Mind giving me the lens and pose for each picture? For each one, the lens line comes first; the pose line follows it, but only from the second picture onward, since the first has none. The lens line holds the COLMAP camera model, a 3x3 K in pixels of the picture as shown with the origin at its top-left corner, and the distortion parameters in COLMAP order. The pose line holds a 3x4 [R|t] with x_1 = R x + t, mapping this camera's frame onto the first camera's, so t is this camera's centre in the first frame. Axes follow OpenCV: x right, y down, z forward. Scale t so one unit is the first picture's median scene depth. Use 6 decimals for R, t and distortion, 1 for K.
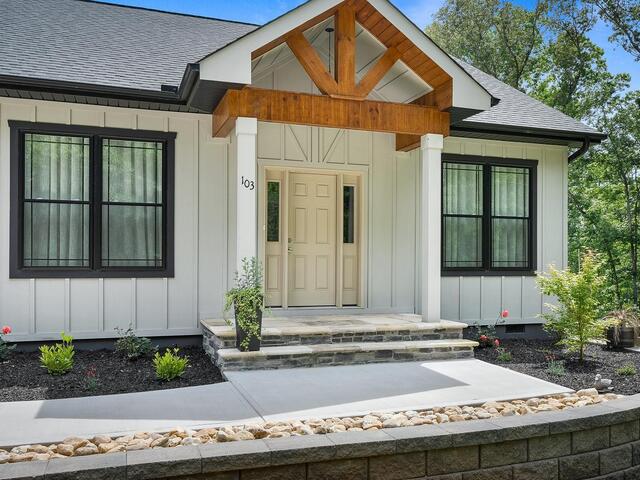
lens RADIAL K [[561.2, 0, 320.0], [0, 561.2, 240.0], [0, 0, 1]] dist [0.001991, 0.000766]
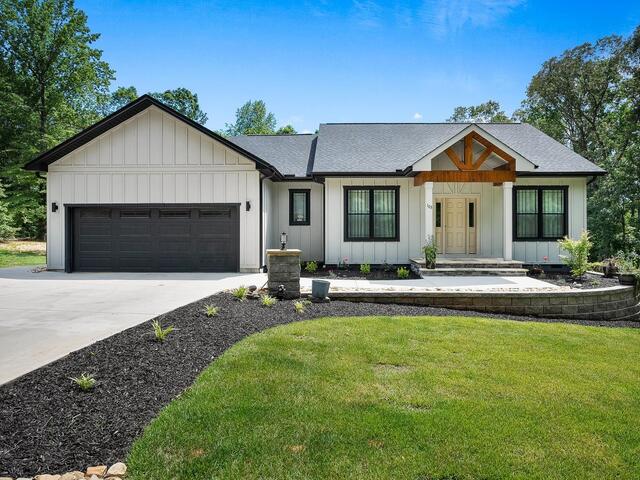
lens RADIAL K [[466.4, 0, 319.8], [0, 466.4, 221.8], [0, 0, 1]] dist [-0.005910, -0.002099]
pose [[0.955075, -0.004854, -0.296323, 0.026248], [0.015212, 0.999351, 0.032659, -0.100304], [0.295972, -0.035699, 0.954529, -1.159815]]
